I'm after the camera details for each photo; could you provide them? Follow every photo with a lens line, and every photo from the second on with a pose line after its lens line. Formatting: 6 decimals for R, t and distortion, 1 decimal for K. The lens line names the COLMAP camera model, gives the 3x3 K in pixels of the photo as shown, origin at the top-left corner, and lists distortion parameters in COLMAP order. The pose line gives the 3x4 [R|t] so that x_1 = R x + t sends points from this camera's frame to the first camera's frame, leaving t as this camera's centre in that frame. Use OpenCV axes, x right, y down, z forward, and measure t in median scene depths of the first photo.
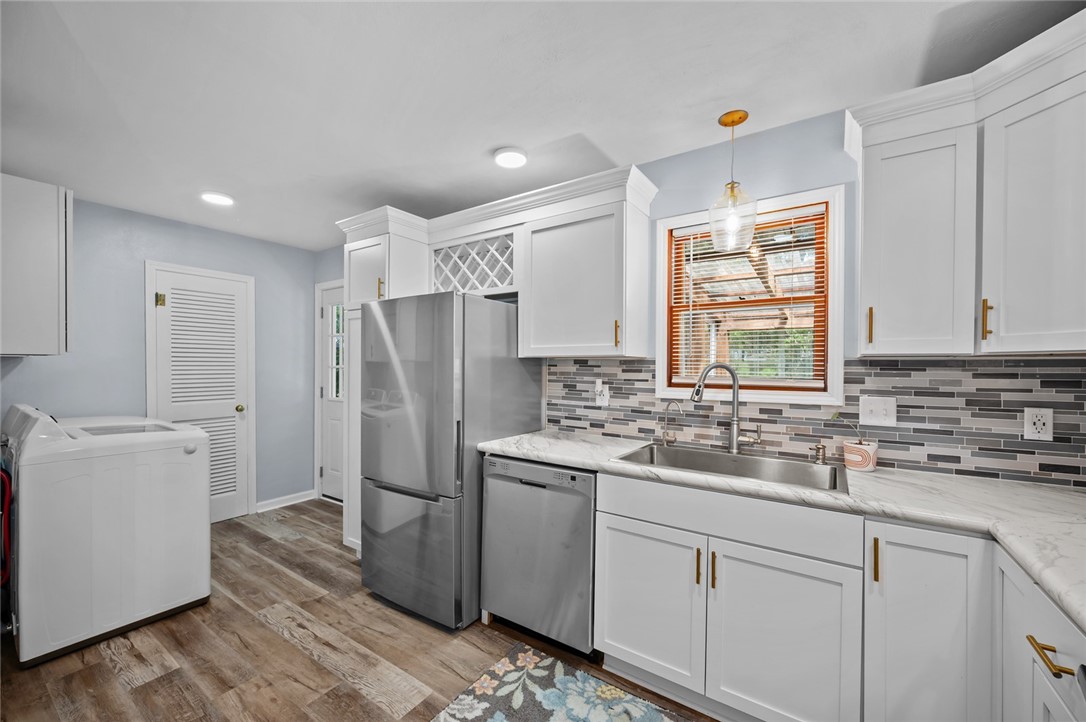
lens RADIAL K [[430.8, 0, 541.1], [0, 430.8, 368.5], [0, 0, 1]] dist [-0.002003, -0.000245]
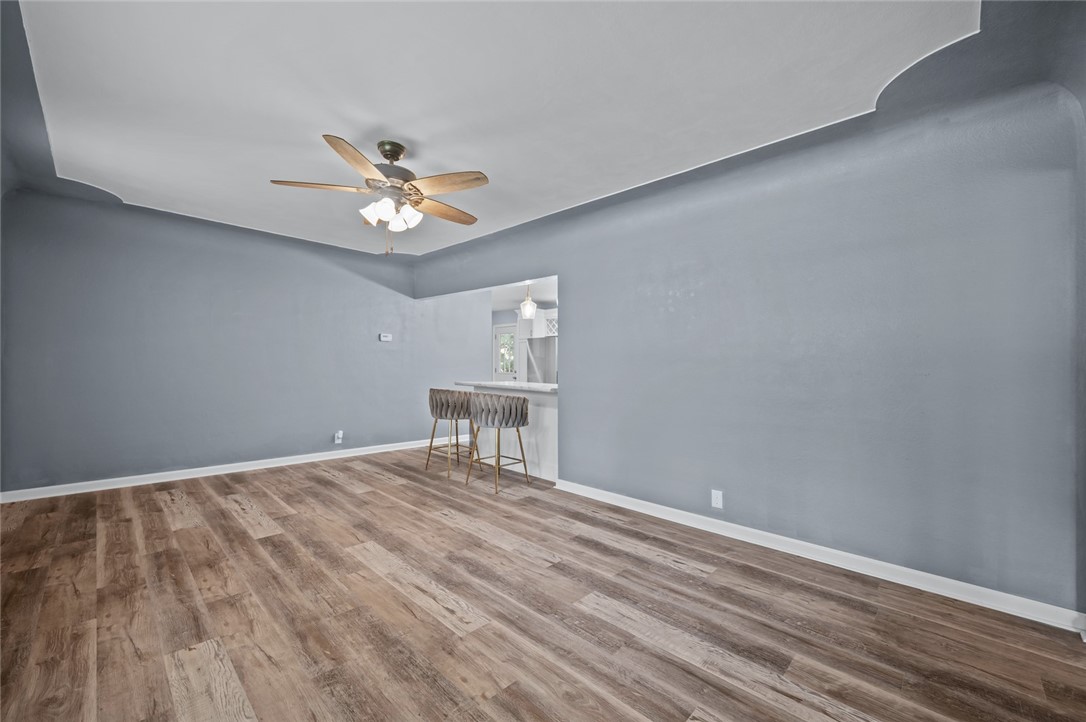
lens RADIAL K [[430.8, 0, 541.1], [0, 430.8, 368.5], [0, 0, 1]] dist [-0.002003, -0.000245]
pose [[0.986197, 0.012021, -0.165140, 0.273866], [-0.013883, 0.999852, -0.010127, 0.126879], [0.164994, 0.012280, 0.986218, -2.523722]]
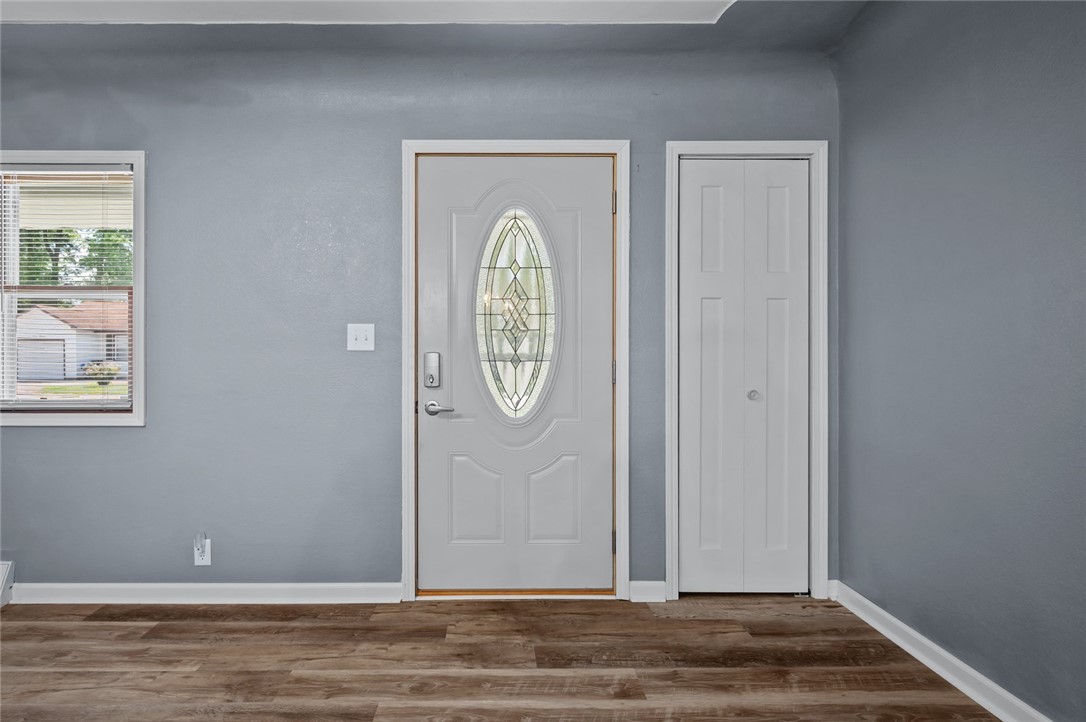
lens RADIAL K [[541.0, 0, 500.9], [0, 541.0, 355.5], [0, 0, 1]] dist [-0.002298, -0.000169]
pose [[-0.819393, -0.002666, -0.573226, -0.618069], [-0.008972, 0.999926, 0.008175, 0.105657], [0.573161, 0.011841, -0.819357, -0.861028]]
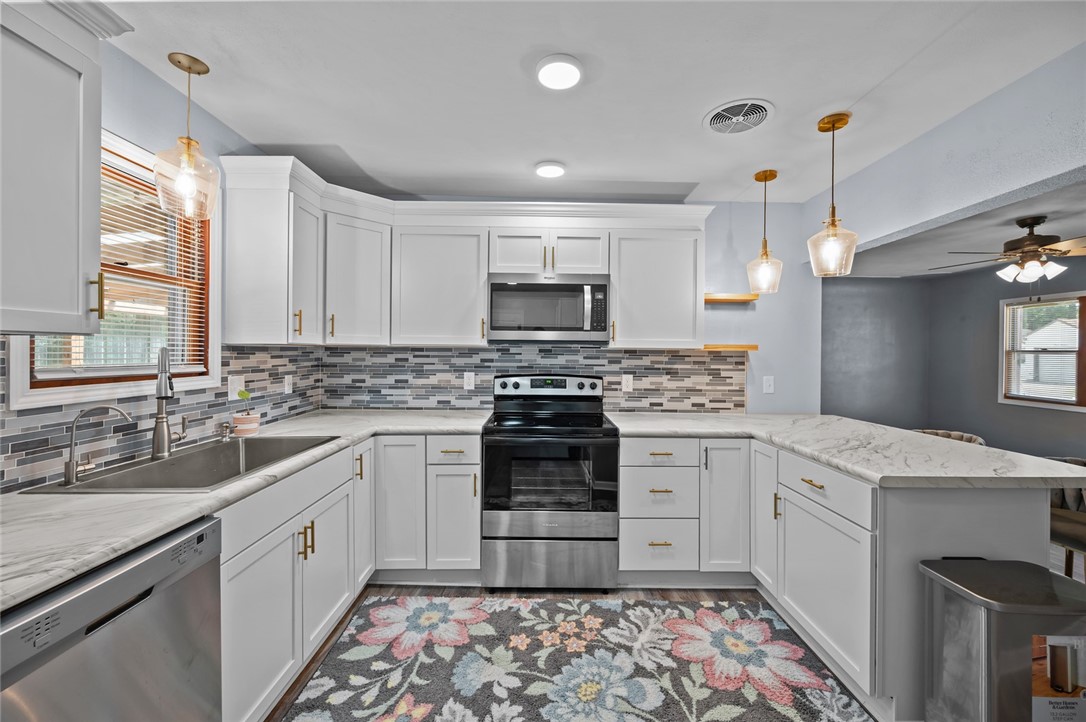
lens RADIAL K [[429.7, 0, 543.5], [0, 429.7, 351.8], [0, 0, 1]] dist [-0.001951, -0.000308]
pose [[-0.565586, -0.010599, 0.824621, -0.576083], [-0.005769, 0.999944, 0.008895, -0.015313], [-0.824669, 0.000274, -0.565615, 0.777290]]
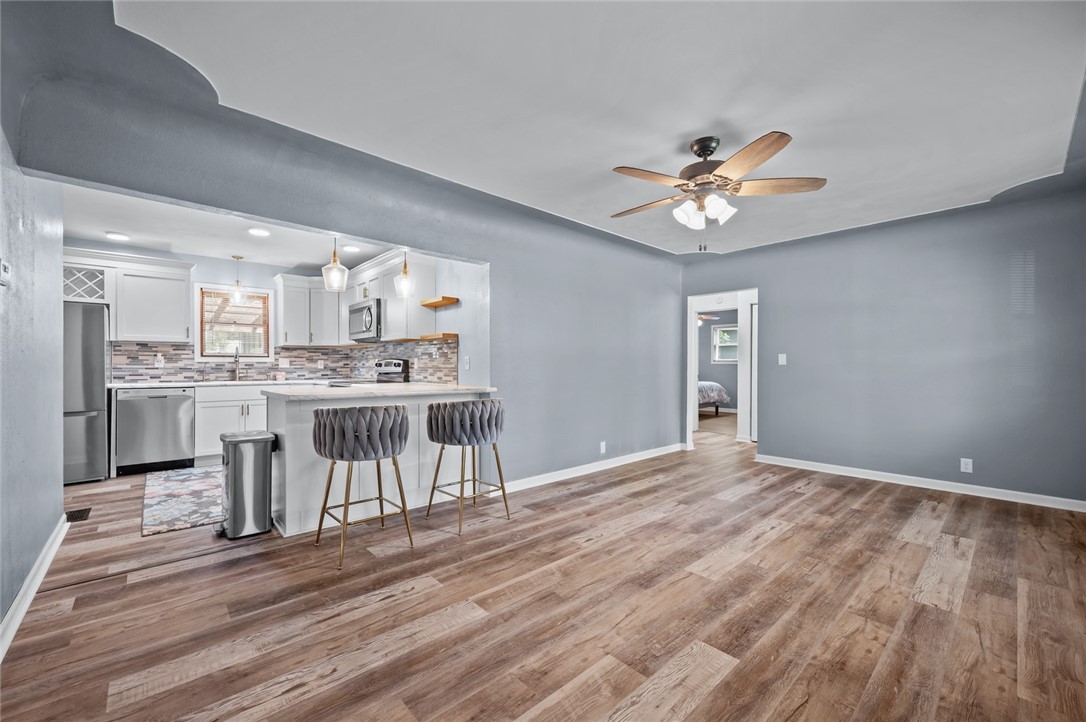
lens RADIAL K [[430.4, 0, 537.8], [0, 430.4, 366.2], [0, 0, 1]] dist [-0.004084, -0.000042]
pose [[0.238361, -0.006911, 0.971152, -1.513080], [0.011736, 0.999922, 0.004235, 0.105508], [-0.971106, 0.010388, 0.238423, -1.288520]]
